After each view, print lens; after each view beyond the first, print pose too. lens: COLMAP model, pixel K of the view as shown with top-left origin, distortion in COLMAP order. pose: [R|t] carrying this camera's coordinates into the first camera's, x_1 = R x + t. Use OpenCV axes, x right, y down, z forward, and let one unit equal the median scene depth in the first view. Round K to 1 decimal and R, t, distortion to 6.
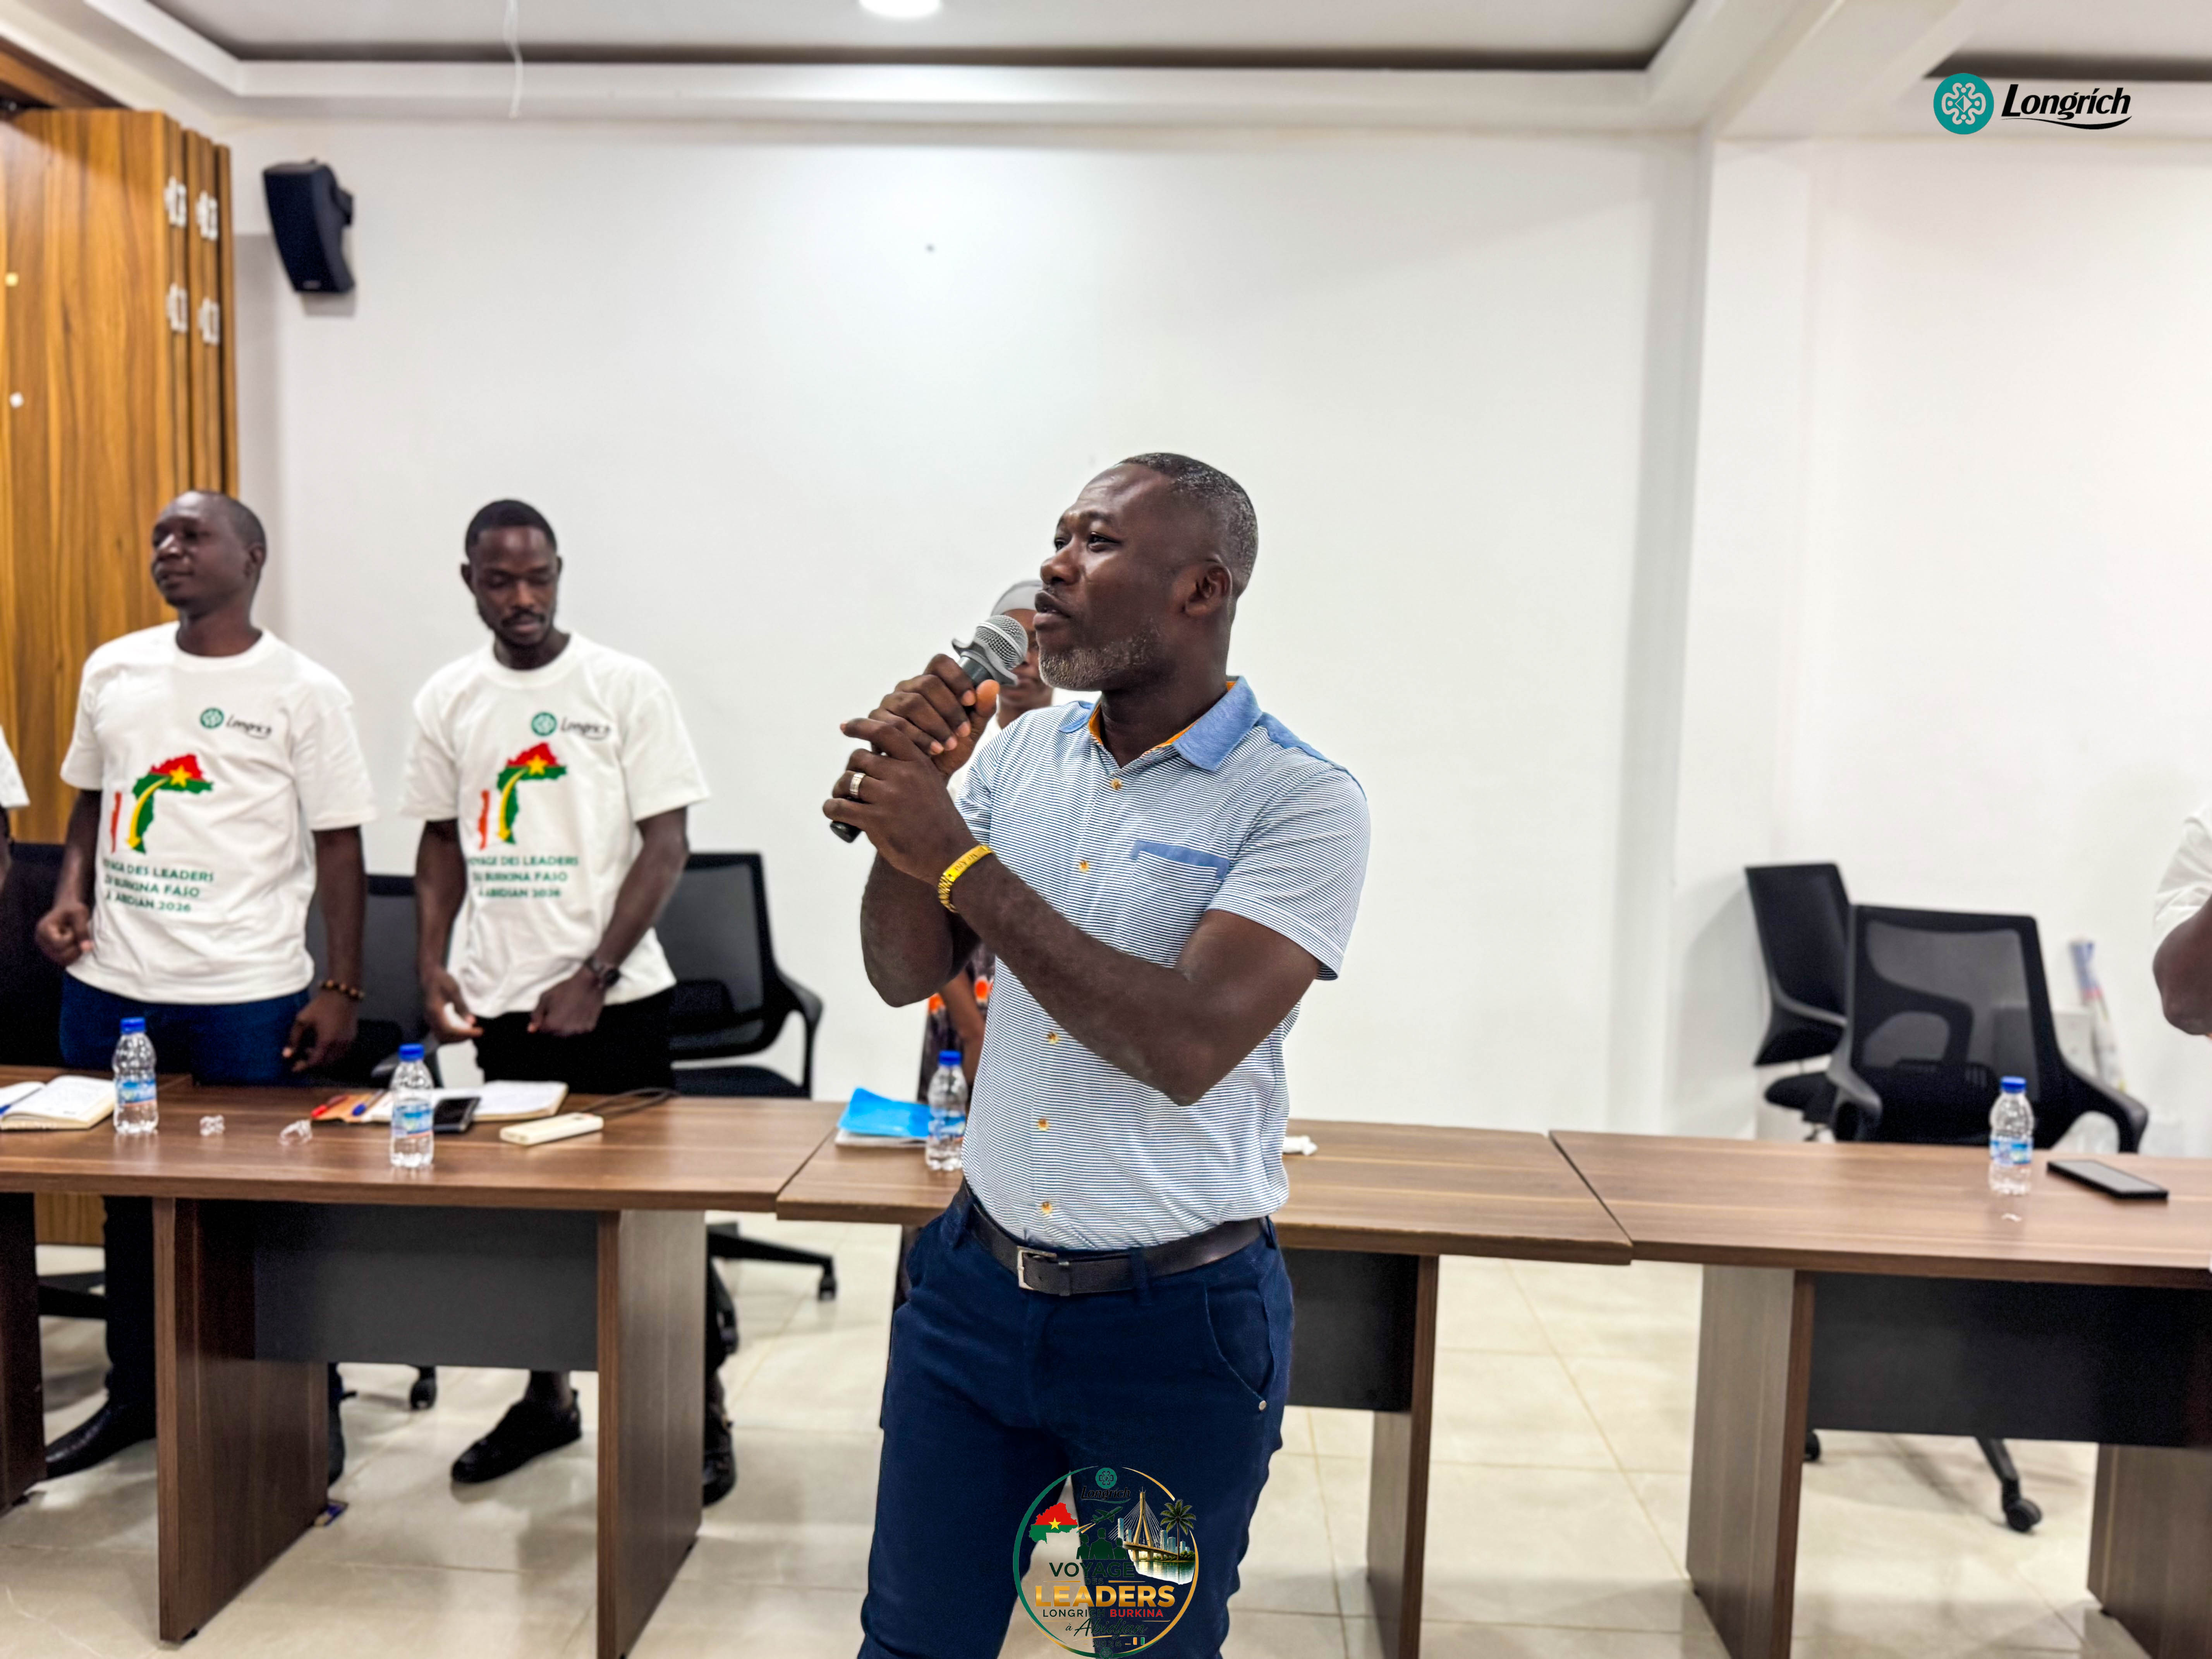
lens RADIAL K [[1720.2, 0, 1109.5], [0, 1720.2, 815.3], [0, 0, 1]] dist [0.020062, -0.031414]
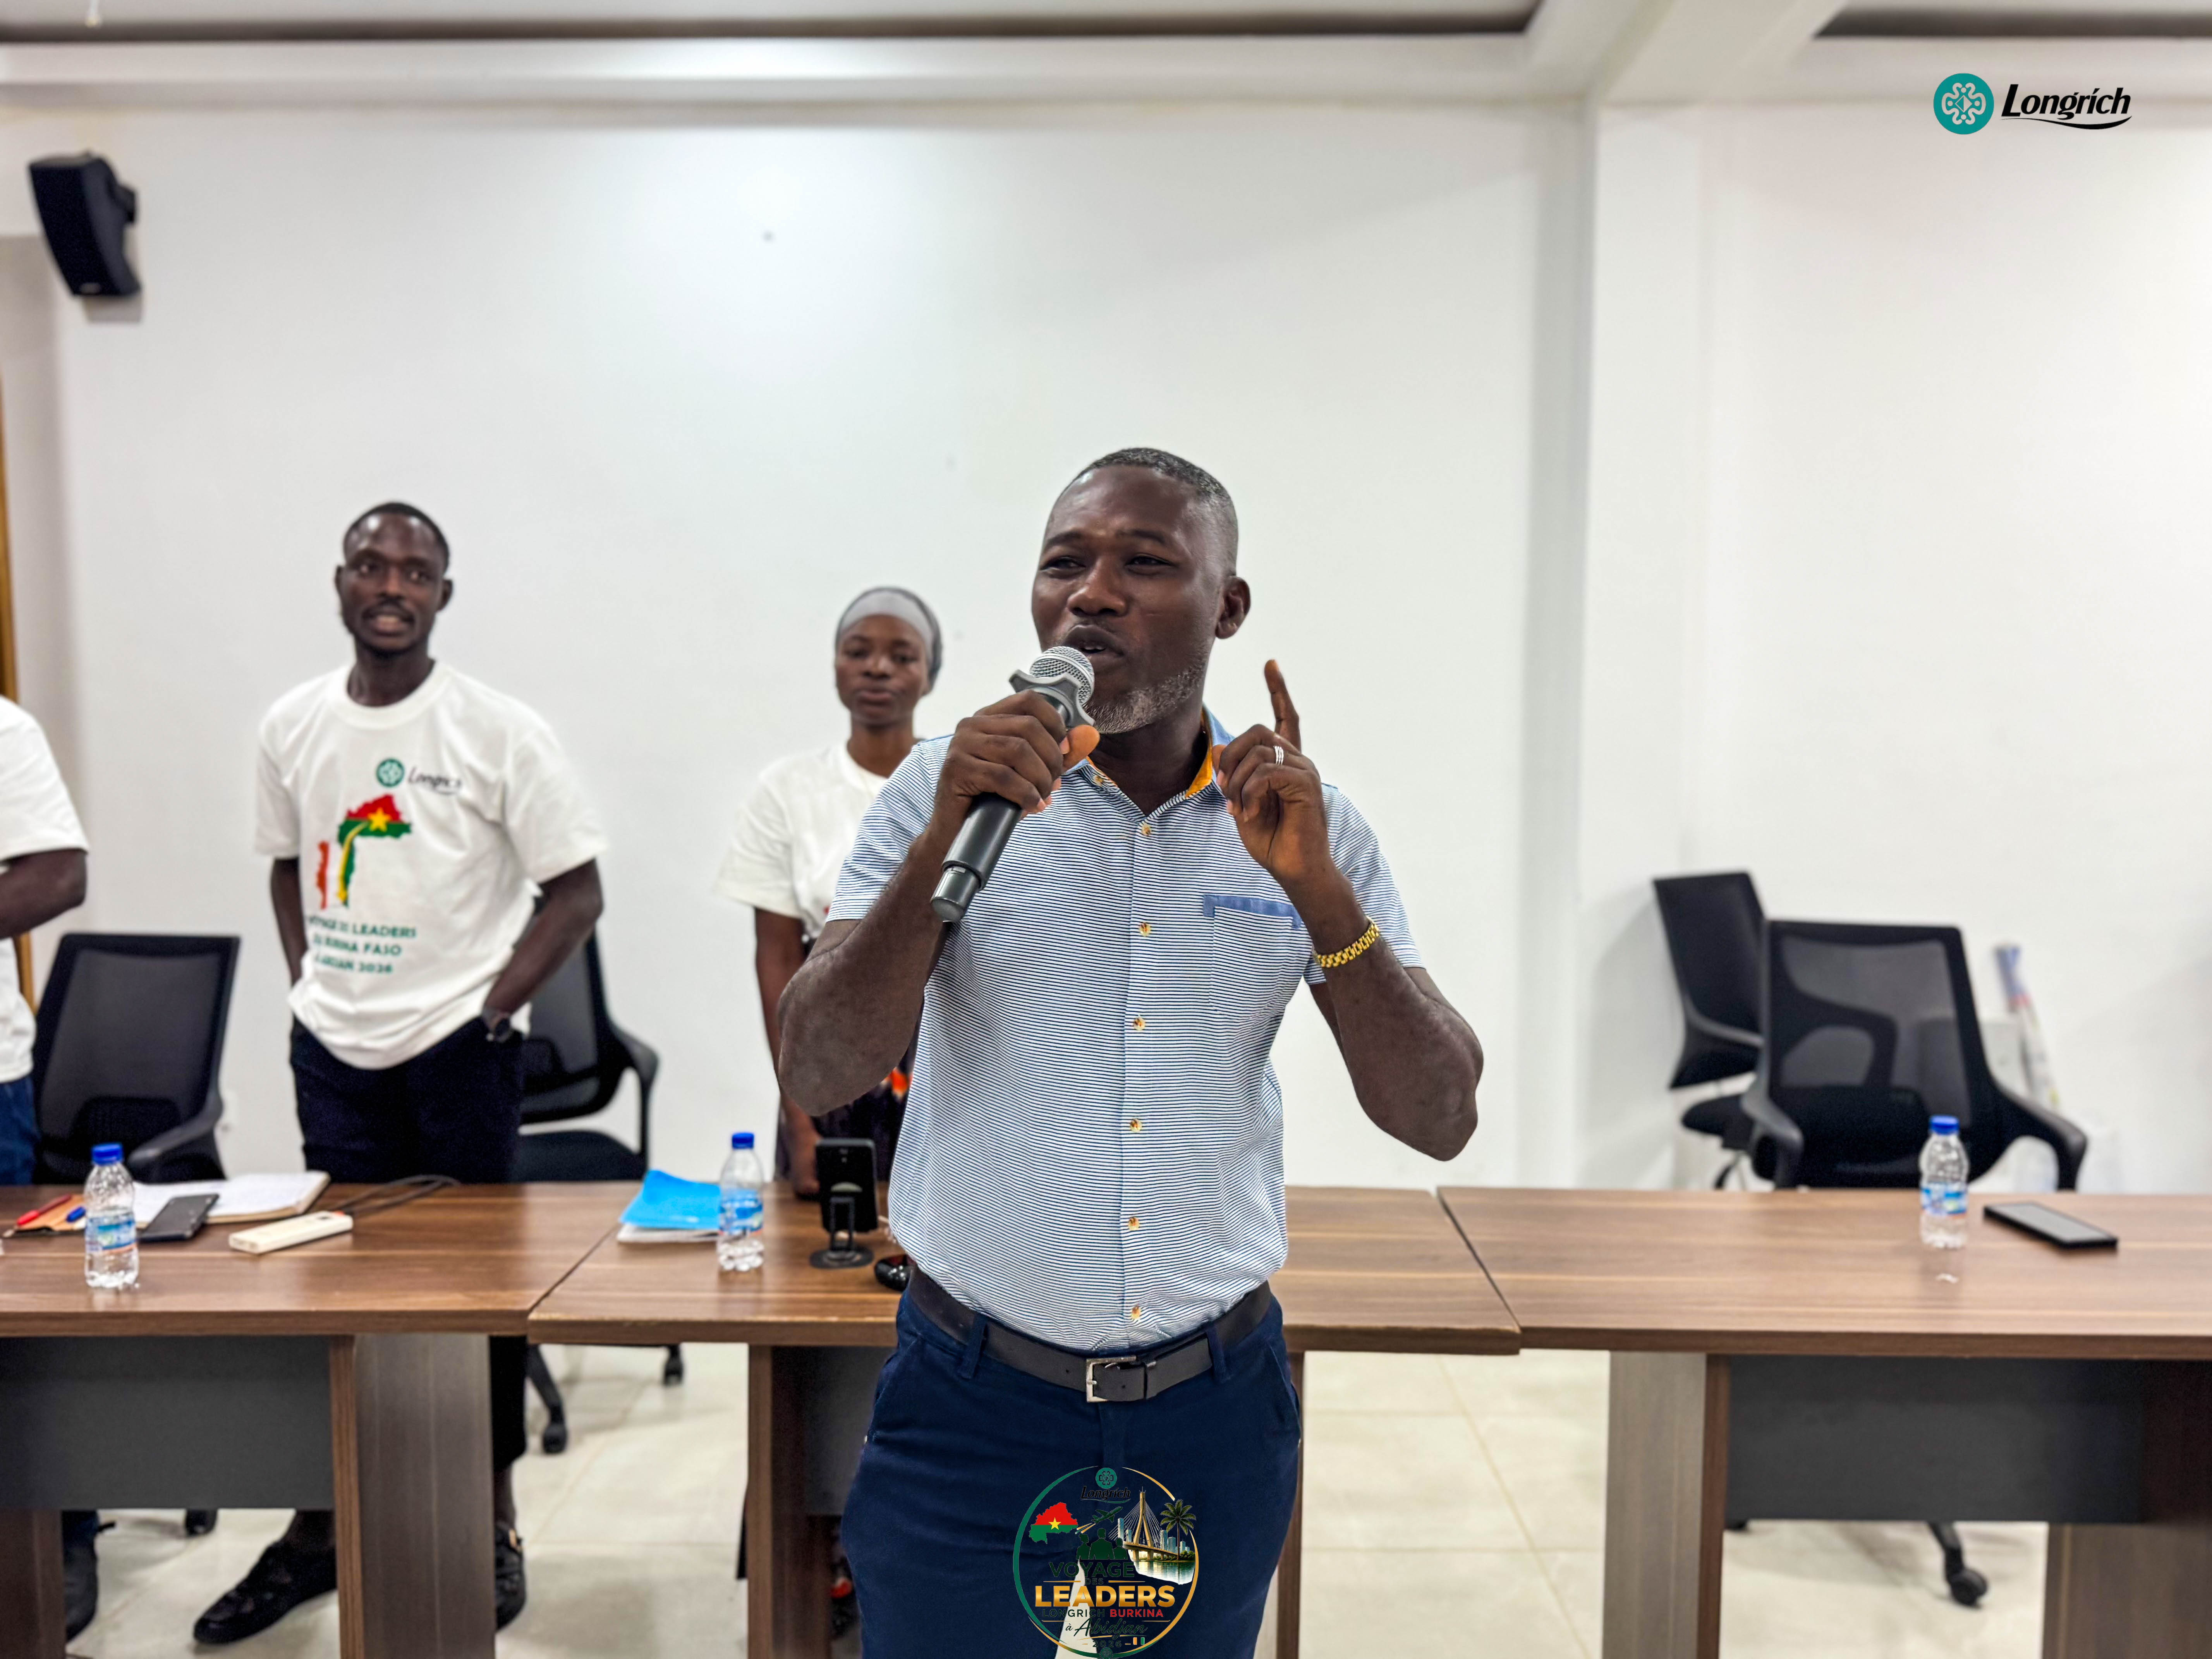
lens RADIAL K [[1720.2, 0, 1102.3], [0, 1720.2, 824.6], [0, 0, 1]] dist [0.020062, -0.031414]
pose [[0.998946, -0.028344, 0.036118, 0.048408], [0.028473, 0.999590, -0.003074, -0.007225], [-0.036016, 0.004099, 0.999343, 0.098200]]
